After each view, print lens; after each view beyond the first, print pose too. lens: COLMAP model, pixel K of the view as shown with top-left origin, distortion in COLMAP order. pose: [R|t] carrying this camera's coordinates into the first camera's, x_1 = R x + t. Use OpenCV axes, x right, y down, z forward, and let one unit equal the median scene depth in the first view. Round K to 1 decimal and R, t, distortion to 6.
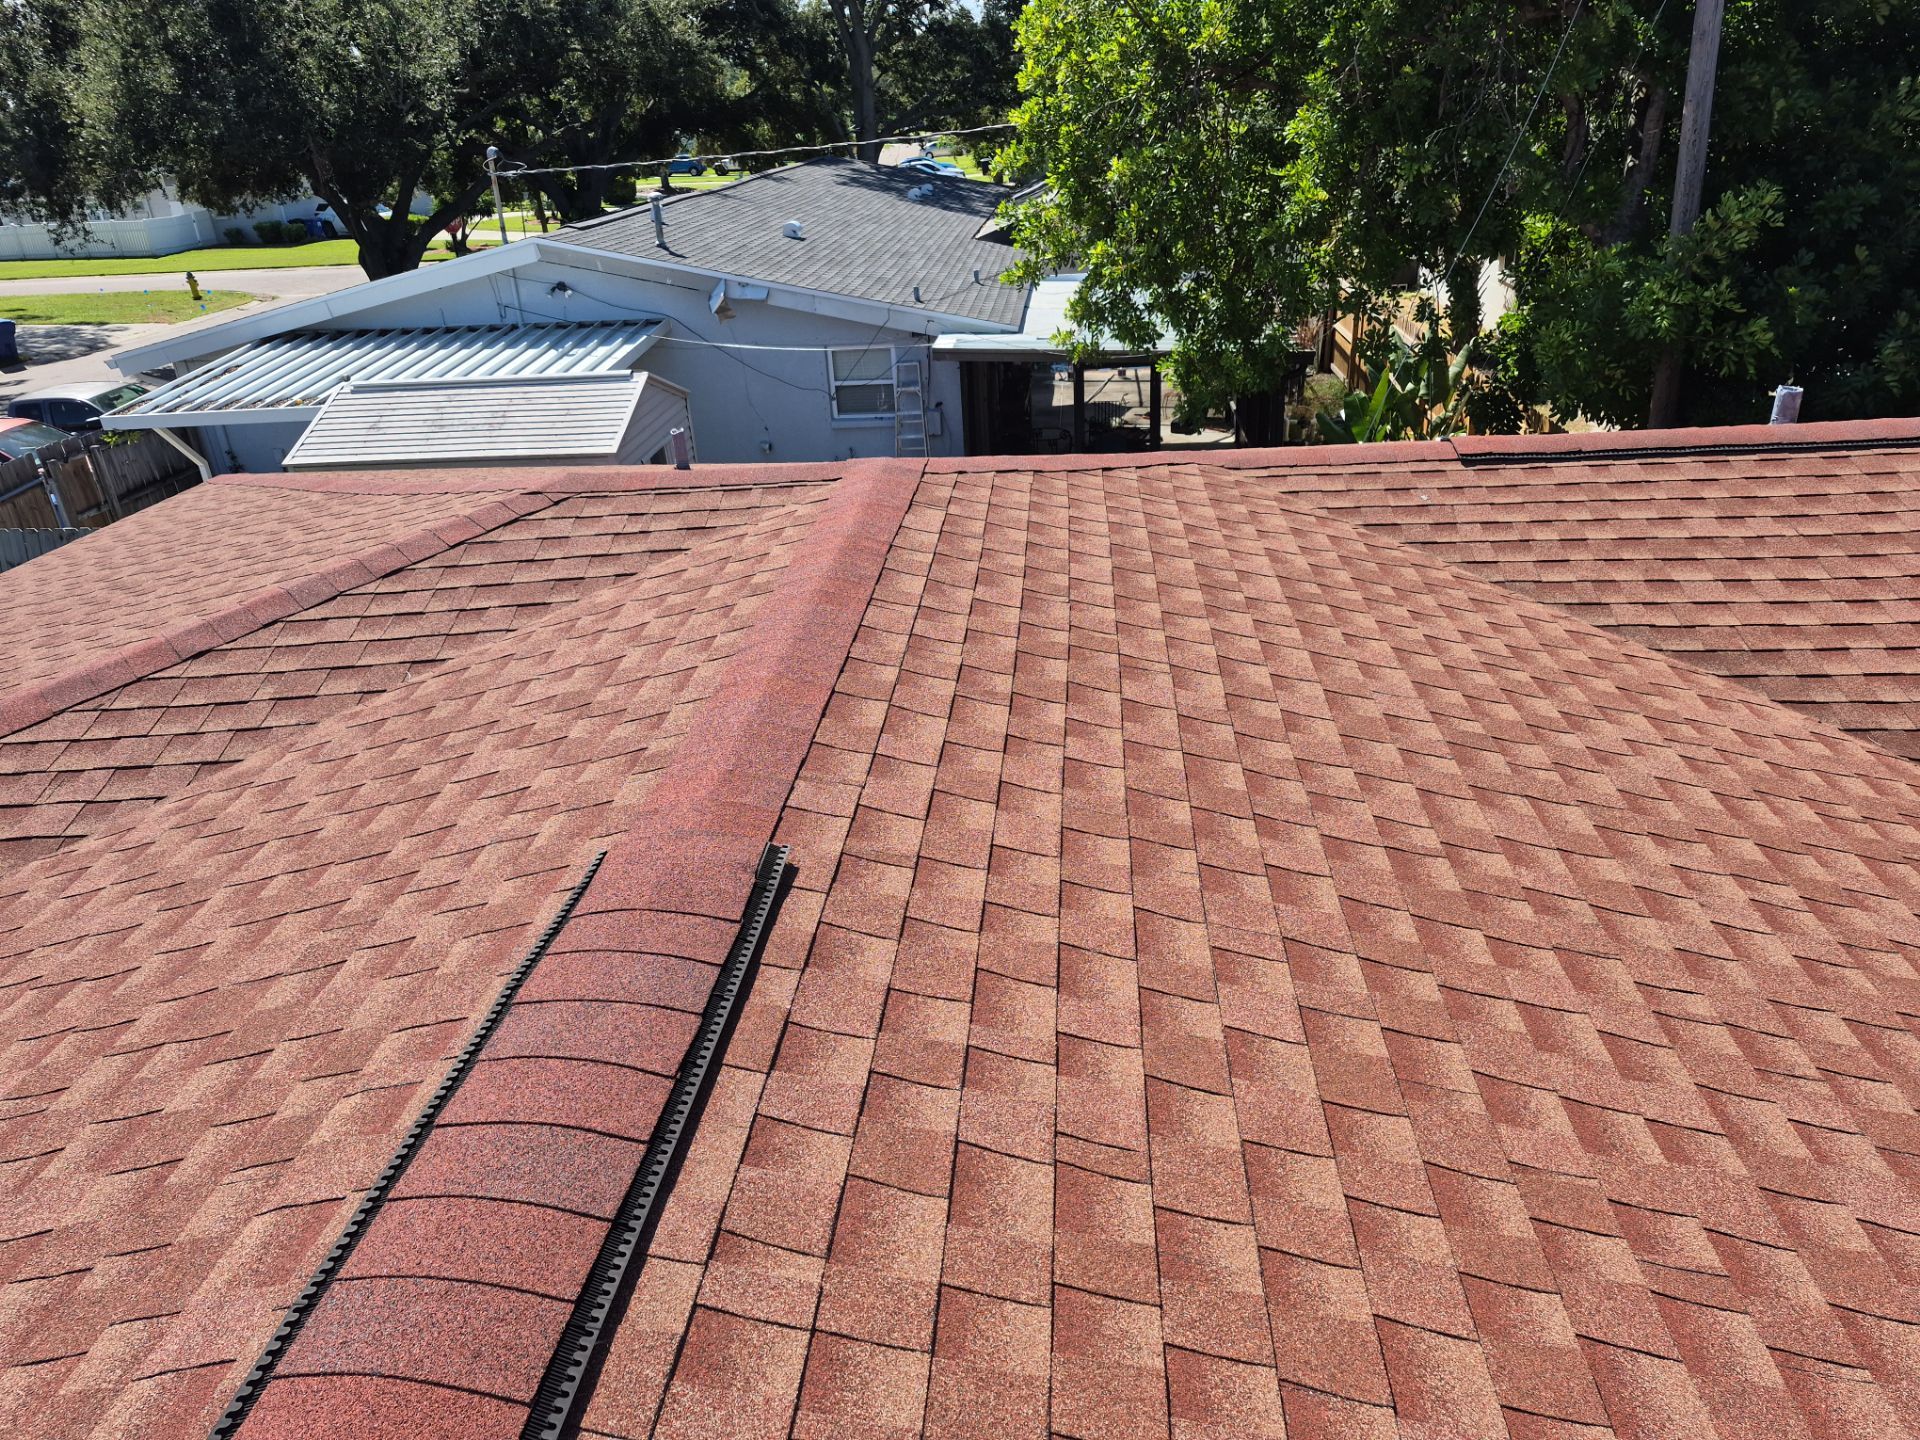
lens RADIAL K [[1271.7, 0, 960.6], [0, 1271.7, 708.9], [0, 0, 1]] dist [0.052871, -0.055947]
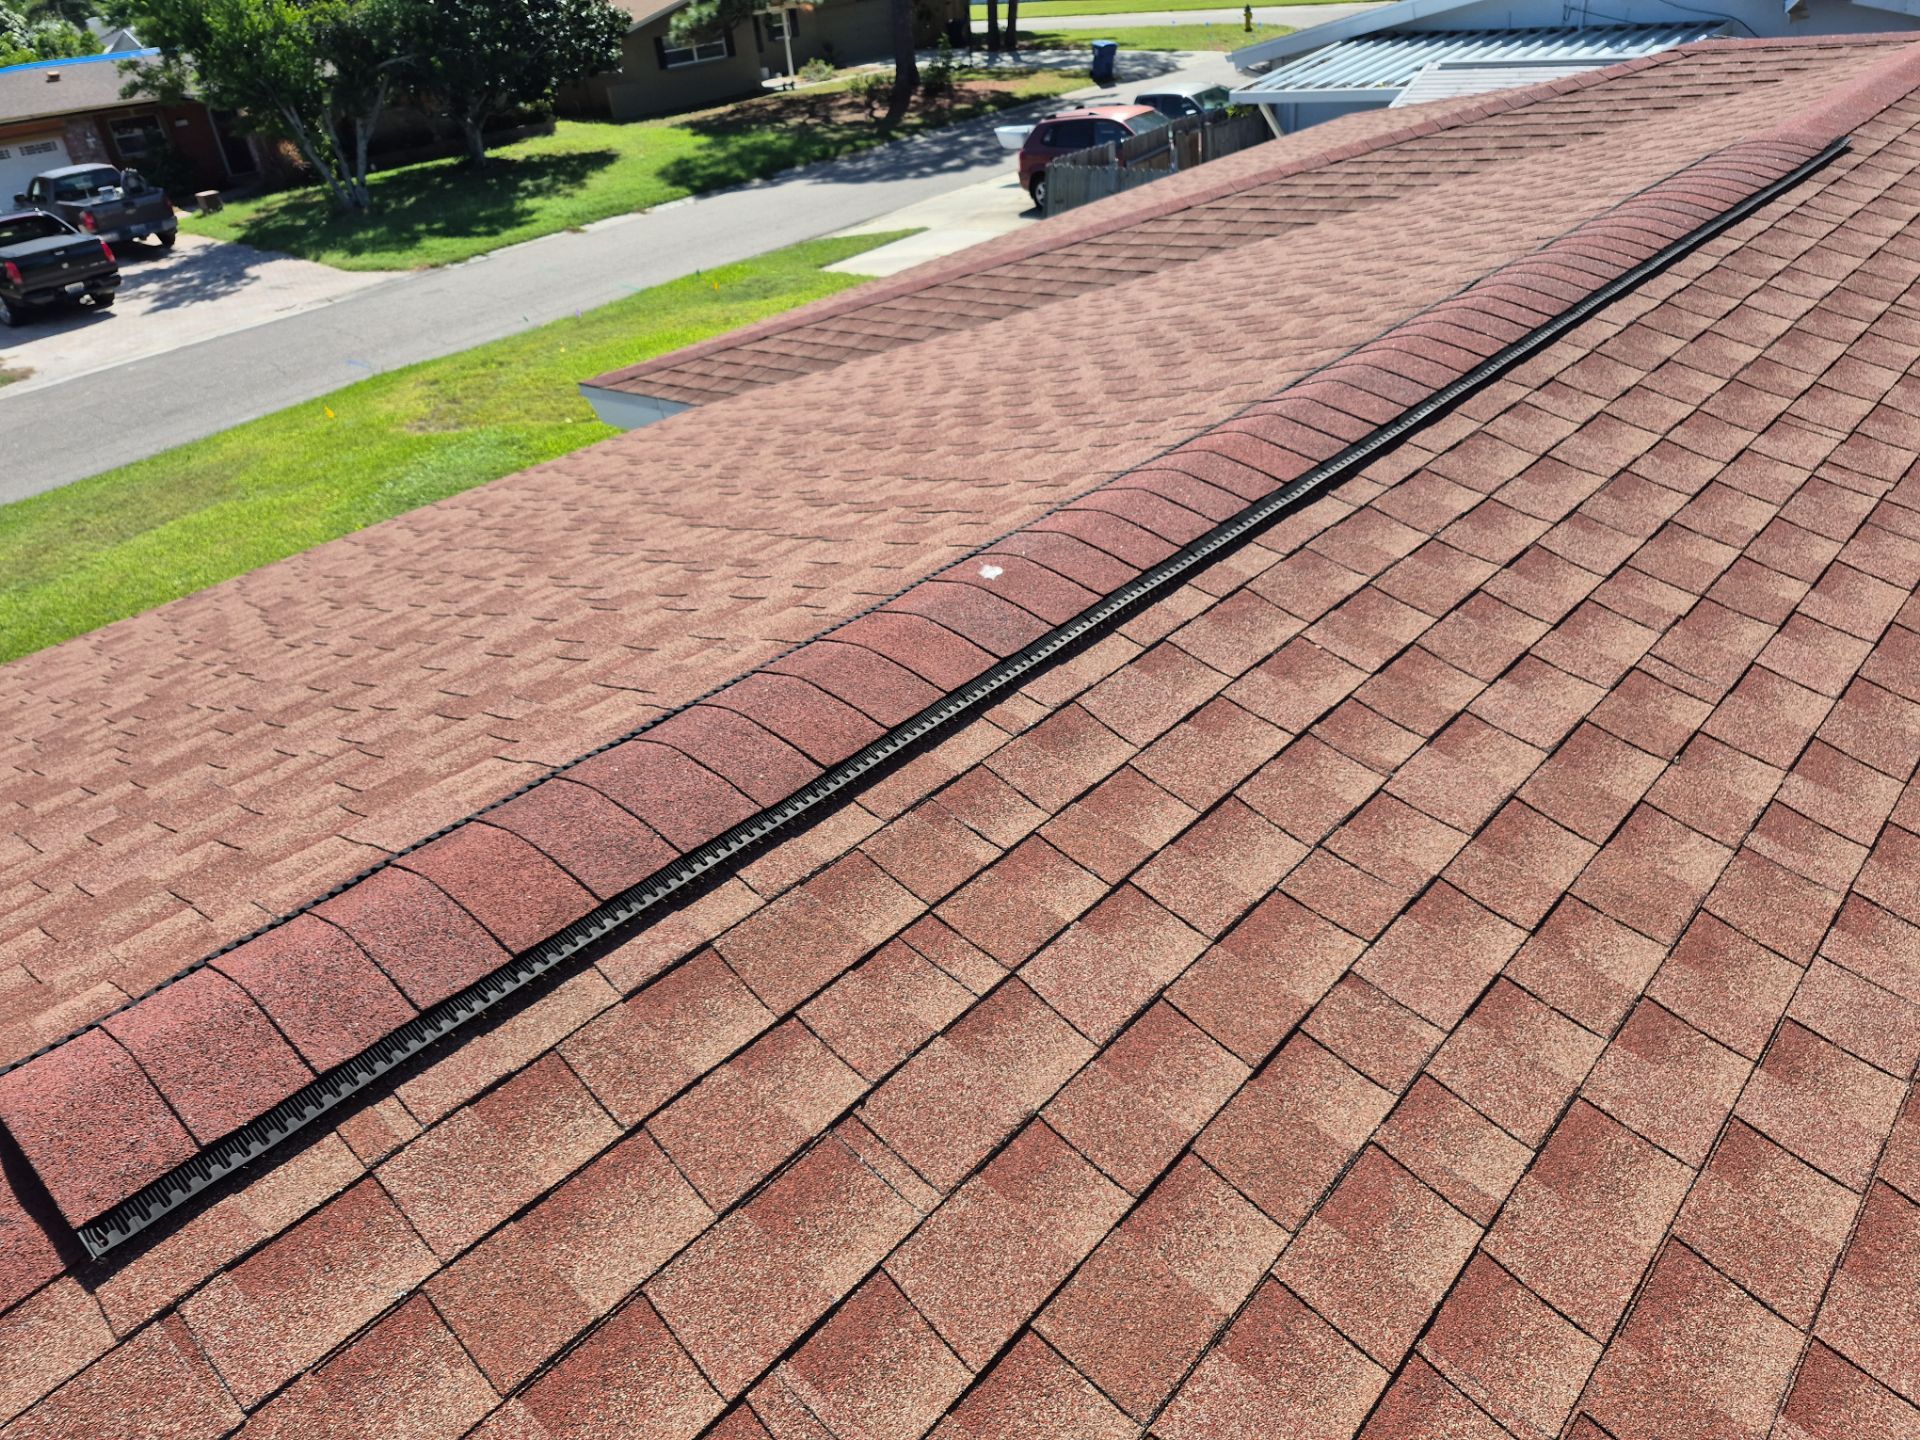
lens RADIAL K [[1312.9, 0, 993.6], [0, 1312.9, 666.8], [0, 0, 1]] dist [0.085996, -0.127567]
pose [[0.790445, 0.276856, -0.546395, 0.024897], [-0.208517, 0.960369, 0.184964, 0.119479], [0.575950, -0.032272, 0.816848, -0.219969]]
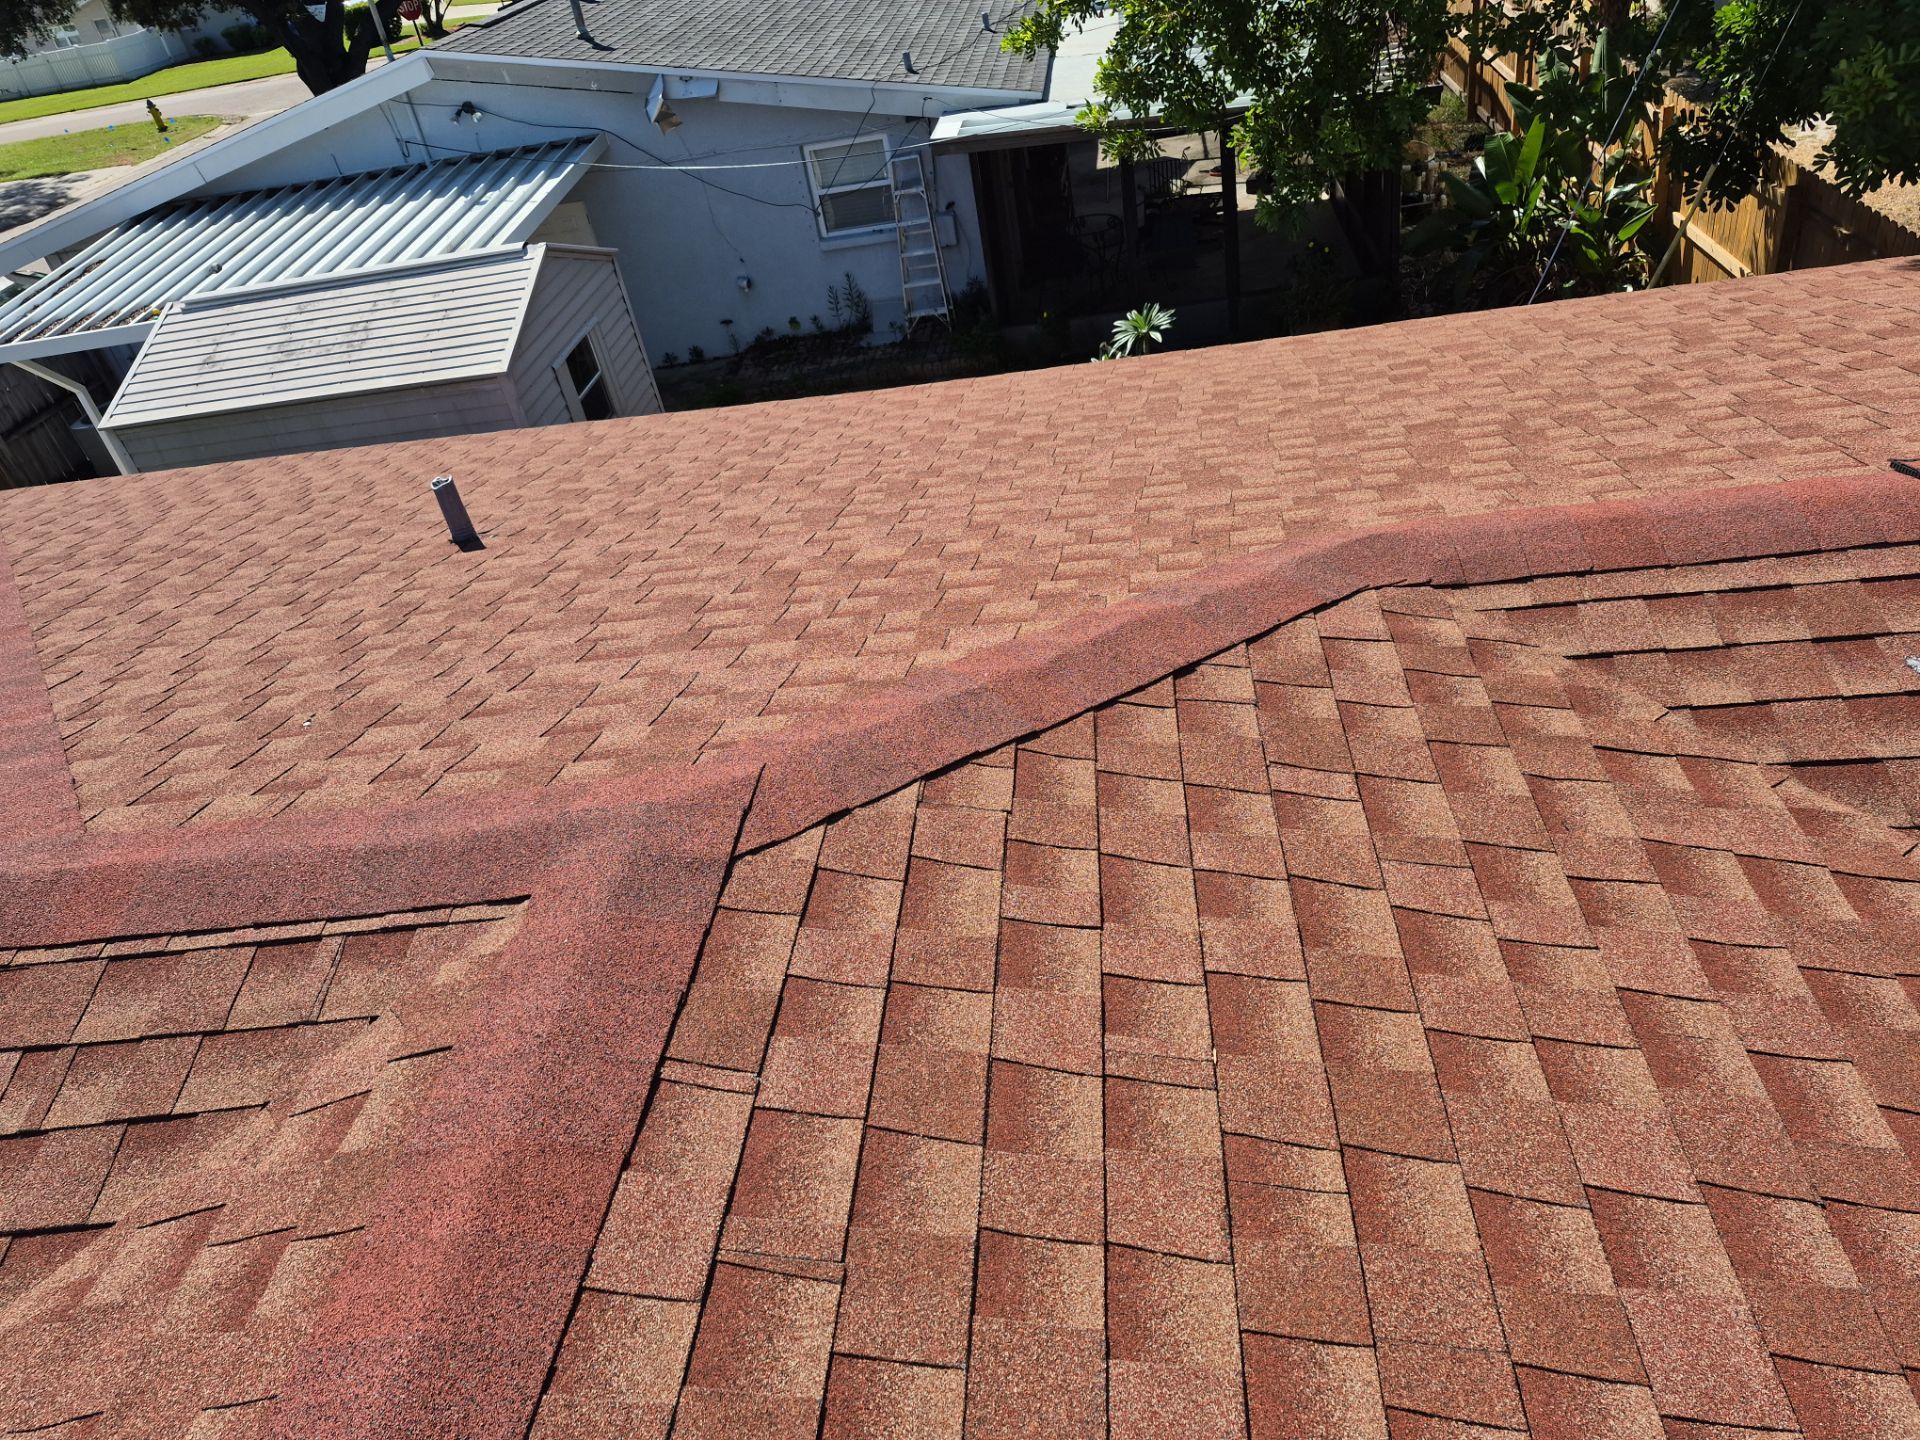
lens RADIAL K [[1343.2, 0, 954.2], [0, 1343.2, 703.4], [0, 0, 1]] dist [0.009153, -0.003466]
pose [[0.993174, -0.091658, -0.072143, 0.017029], [0.101937, 0.982663, 0.154864, -0.066078], [0.056698, -0.161161, 0.985298, 0.134671]]
